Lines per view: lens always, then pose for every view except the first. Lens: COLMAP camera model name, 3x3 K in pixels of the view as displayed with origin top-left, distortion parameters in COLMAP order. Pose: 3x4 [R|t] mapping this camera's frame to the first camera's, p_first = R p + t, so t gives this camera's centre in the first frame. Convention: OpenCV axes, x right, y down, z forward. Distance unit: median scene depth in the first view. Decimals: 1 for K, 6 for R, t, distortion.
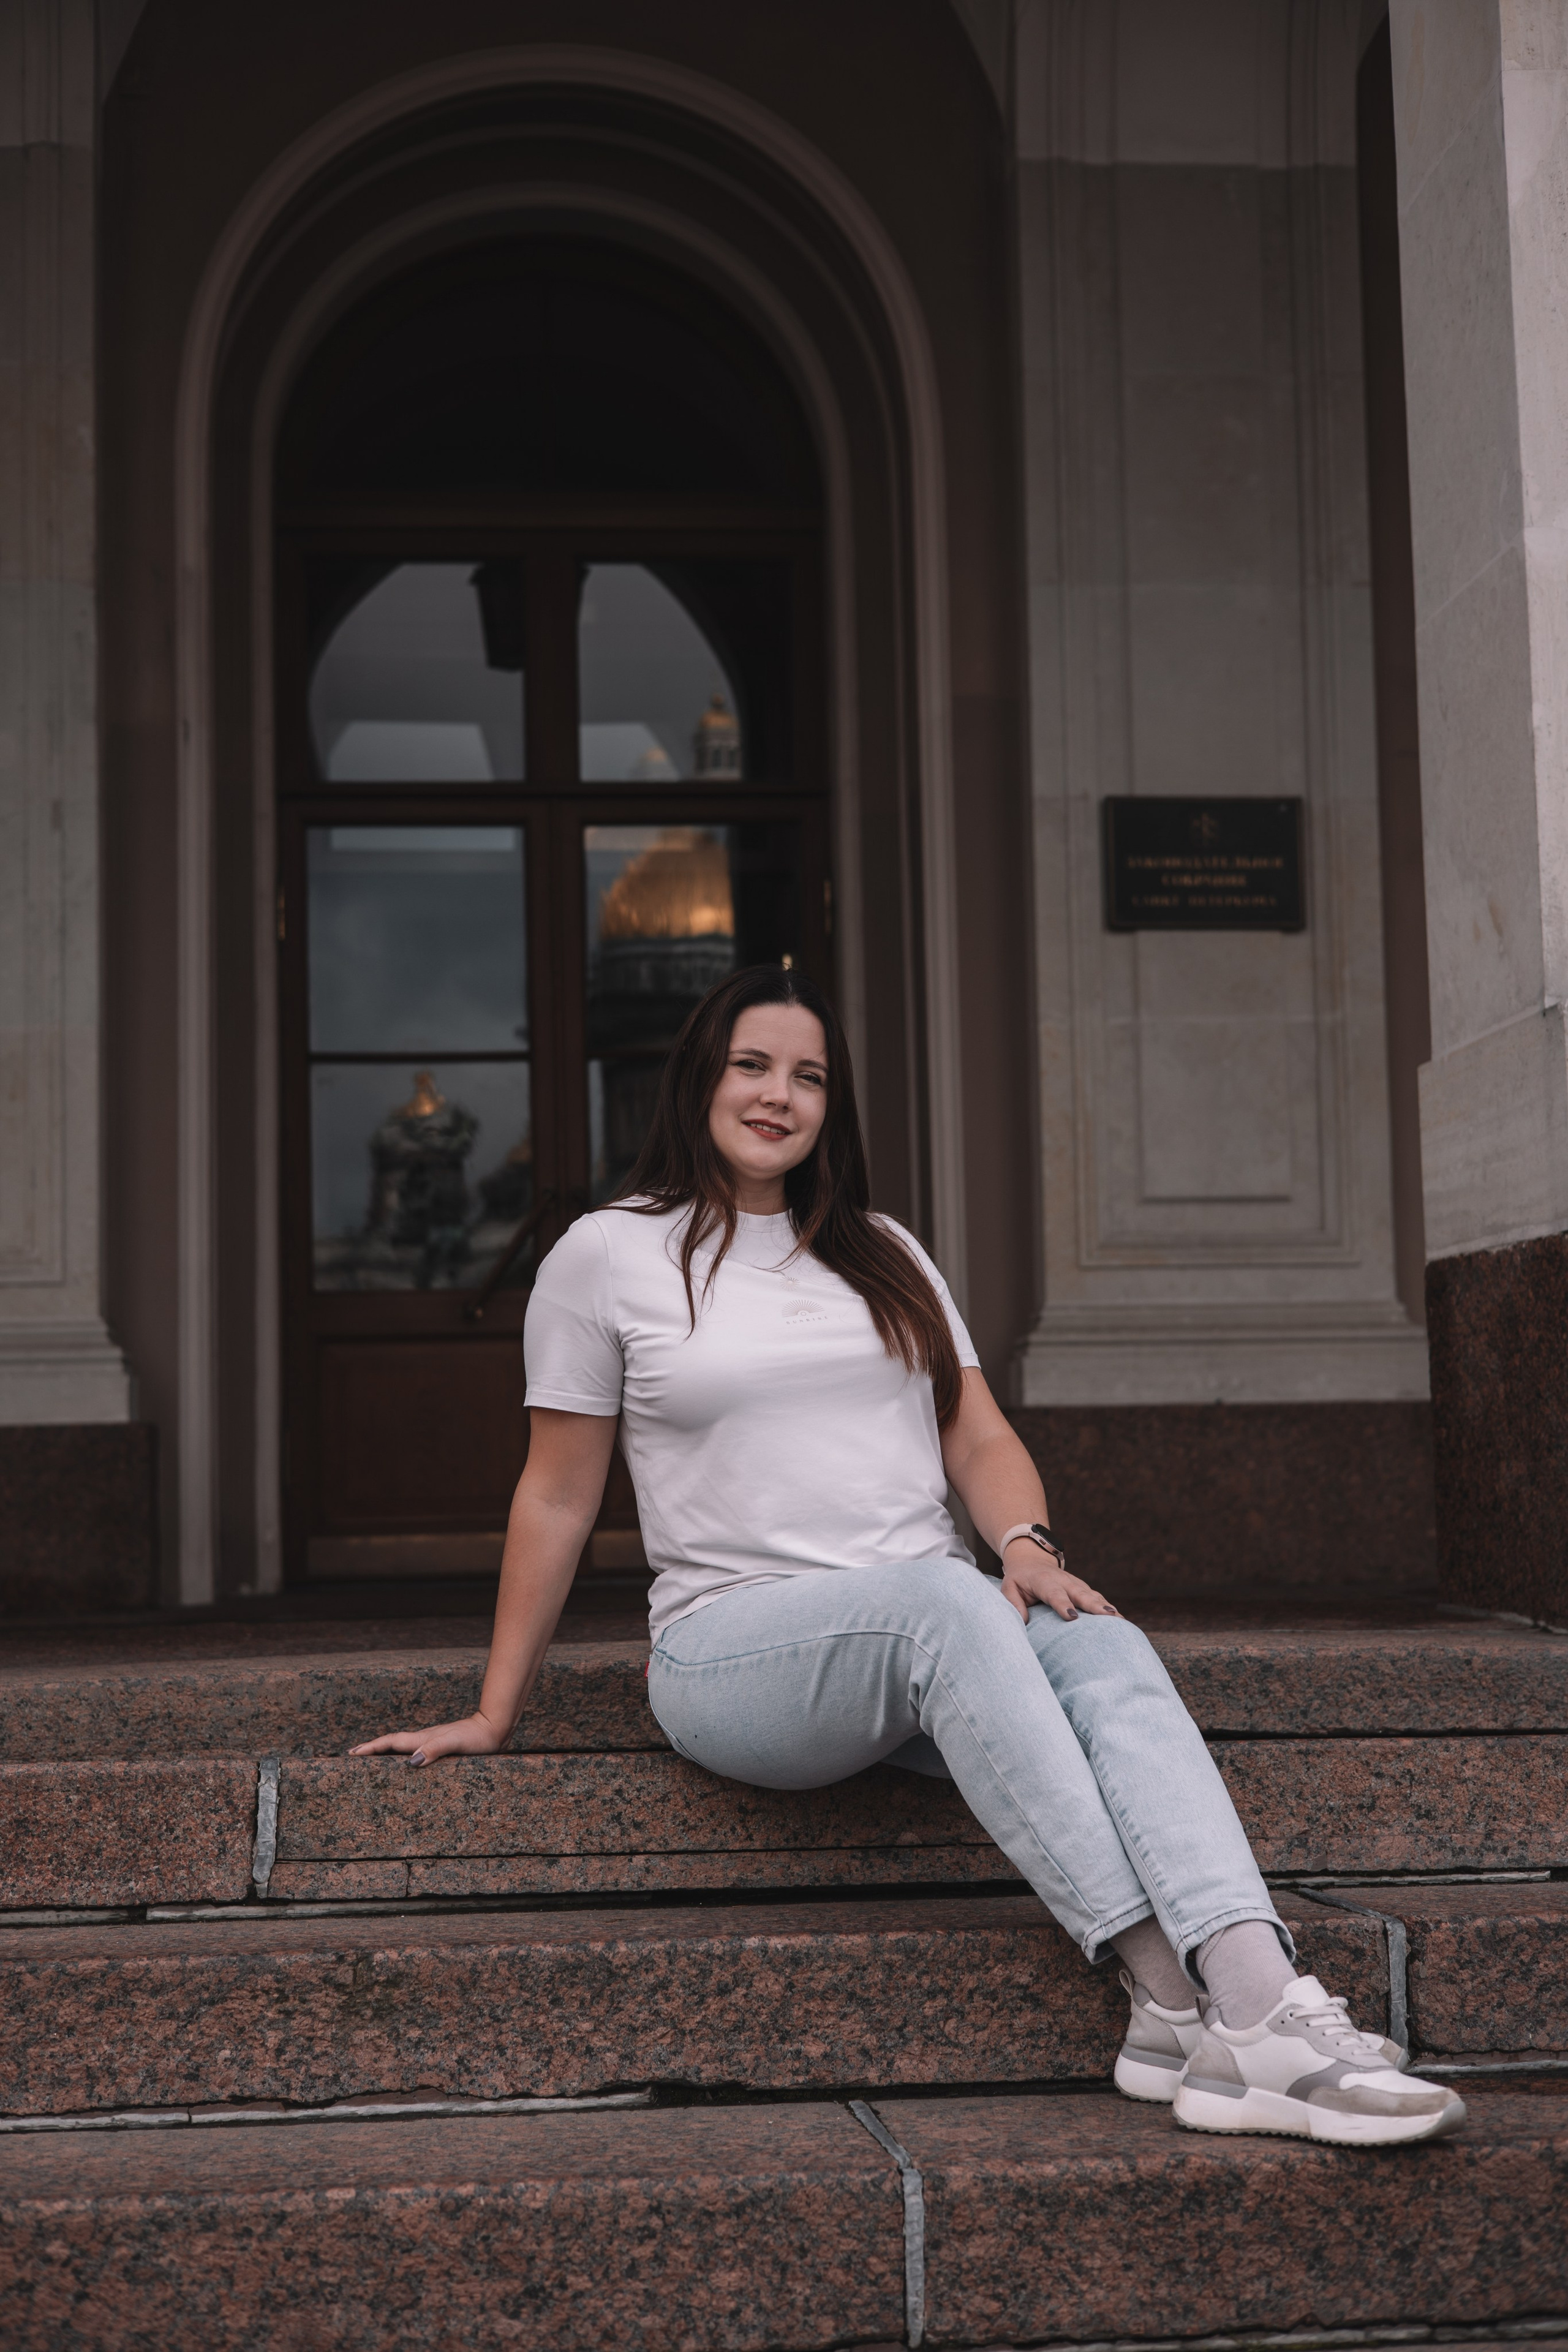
lens RADIAL K [[3687.7, 0, 702.1], [0, 3687.7, 1209.6], [0, 0, 1]] dist [0.034399, -0.286347]
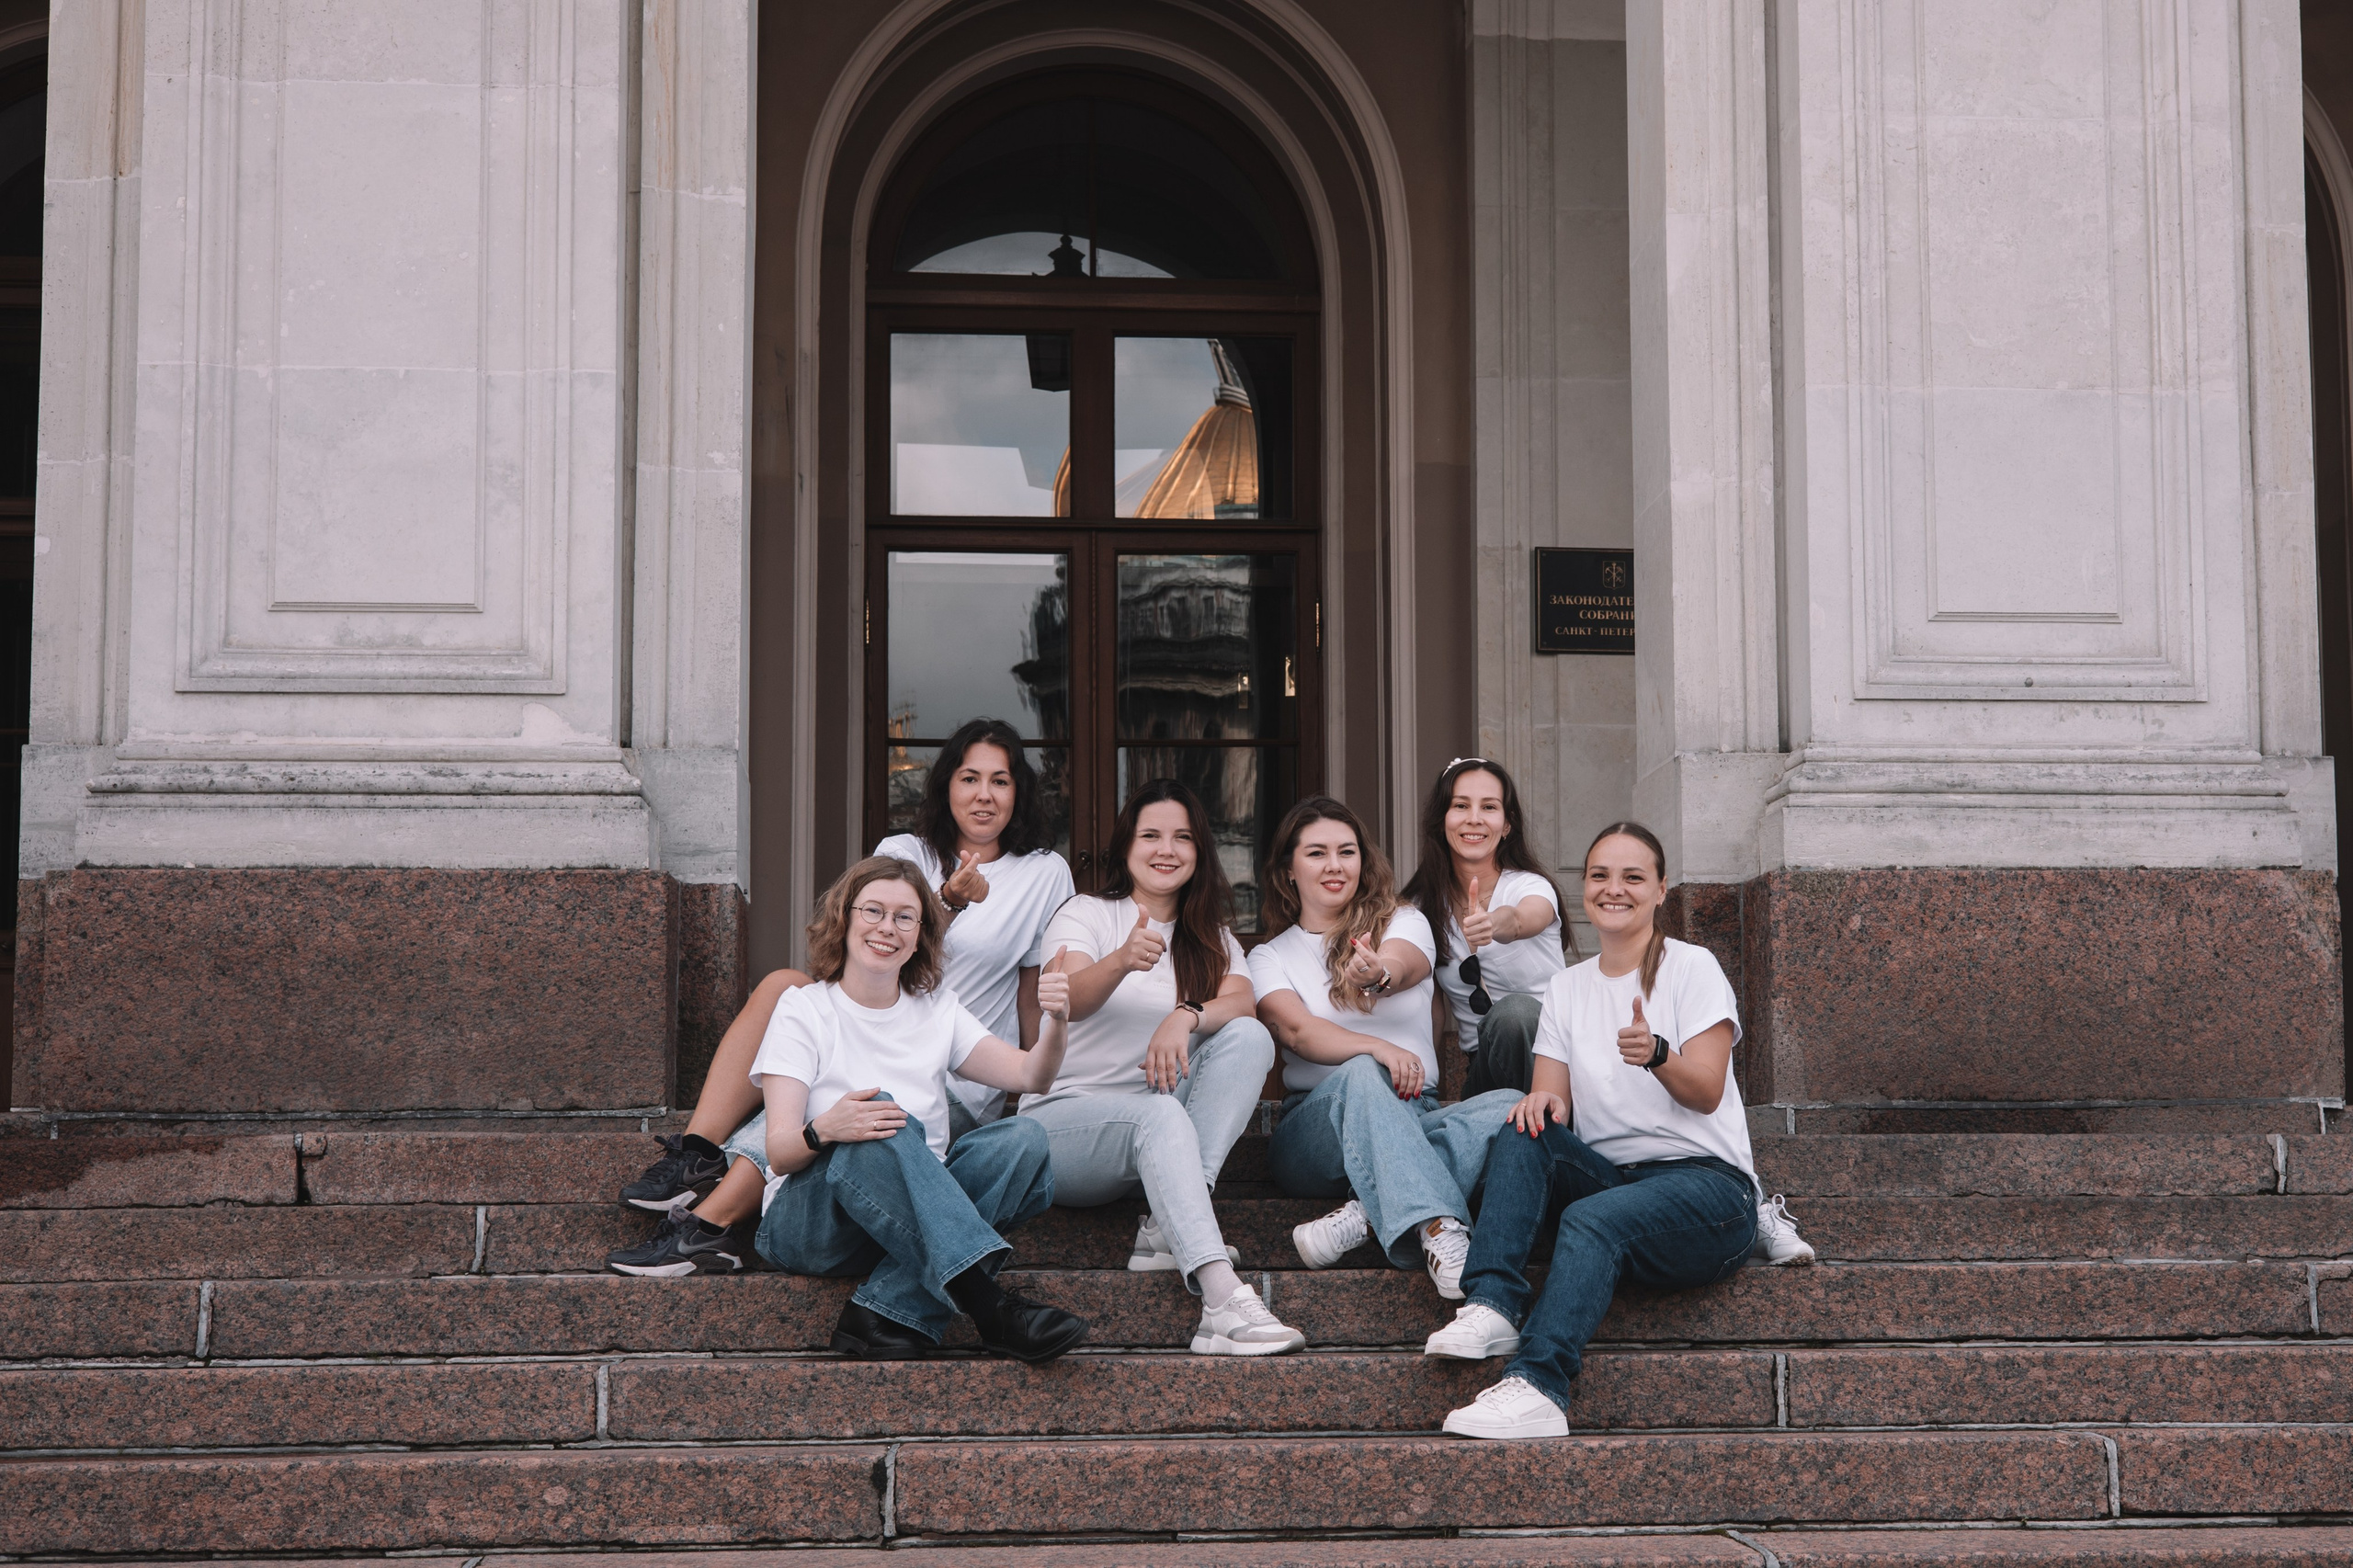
lens RADIAL K [[3472.1, 0, 1286.8], [0, 3472.1, 791.9], [0, 0, 1]] dist [0.050725, -0.258129]
pose [[0.999678, 0.016238, 0.019496, 0.016503], [-0.015756, 0.999573, -0.024617, 0.007858], [-0.019888, 0.024302, 0.999507, -0.903343]]
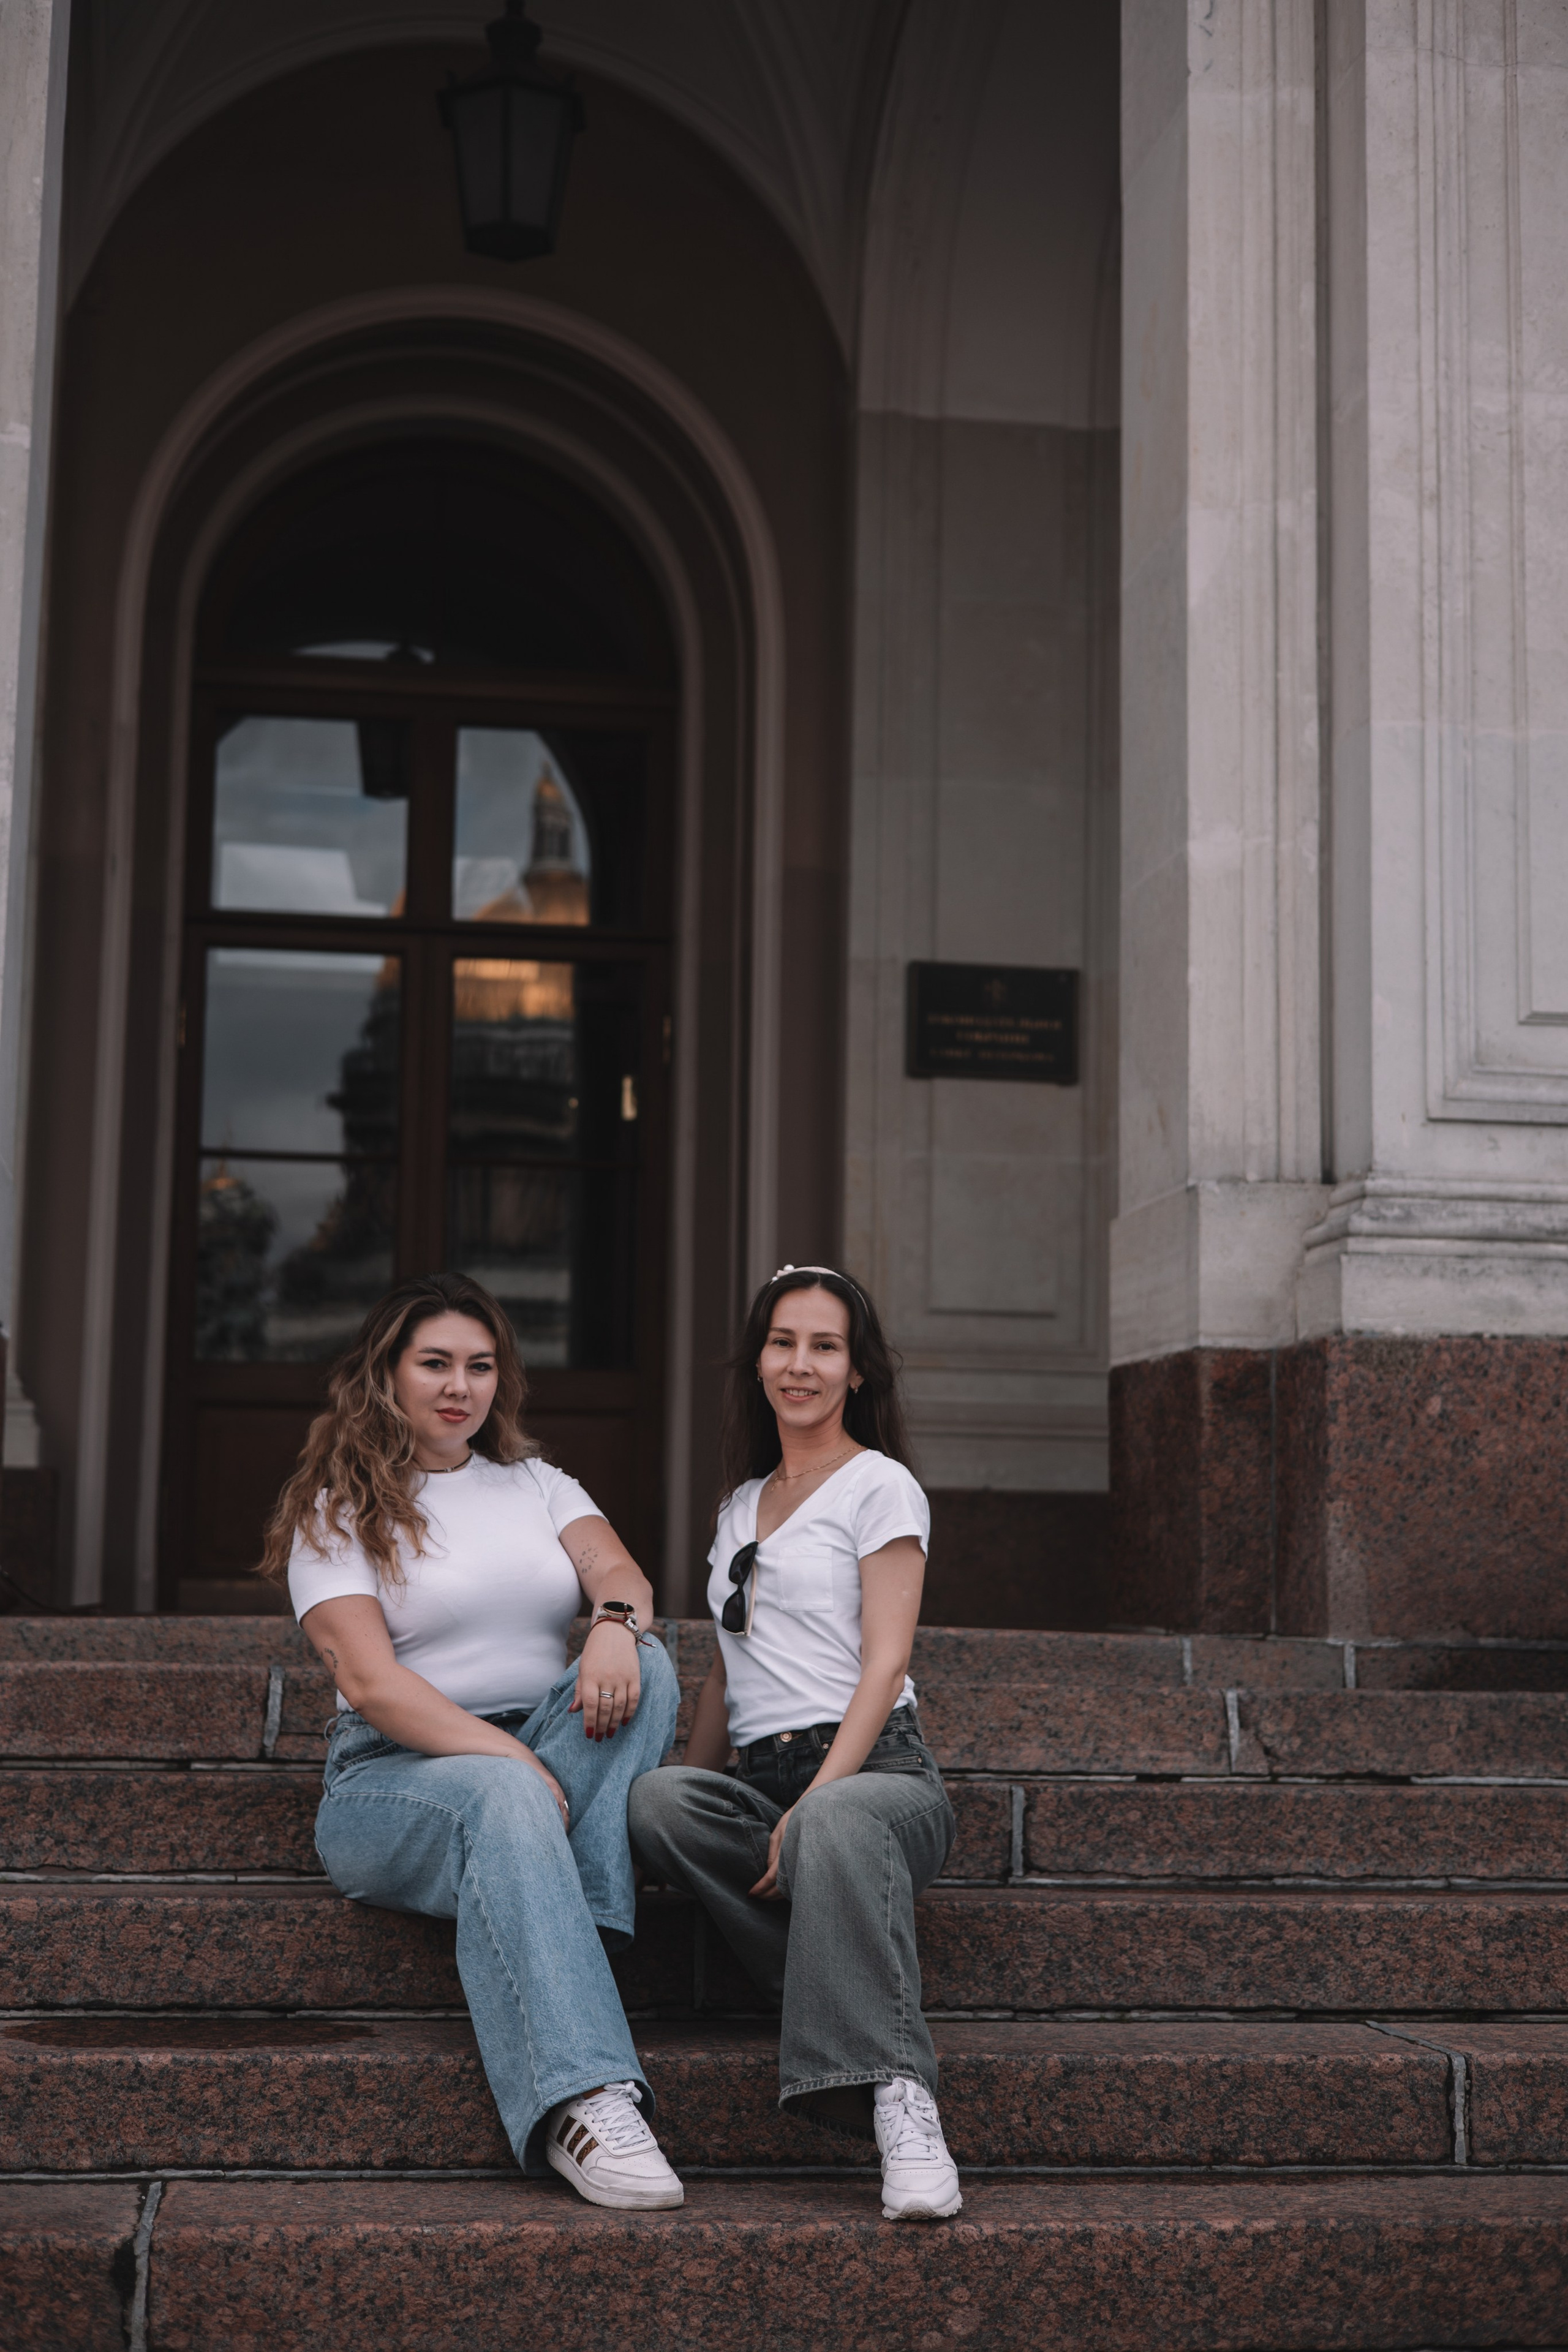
lens RADIAL K [[3470.7, 0, 732.2], [0, 3470.7, 1133.1], [0, 0, 1]] dist [0.050725, -0.258129]
pose [[0.997405, 0.046248, 0.055184, -0.022309], [-0.043449, 0.997759, -0.050888, -0.000817], [-0.057414, 0.048358, 0.997179, -0.411975]]
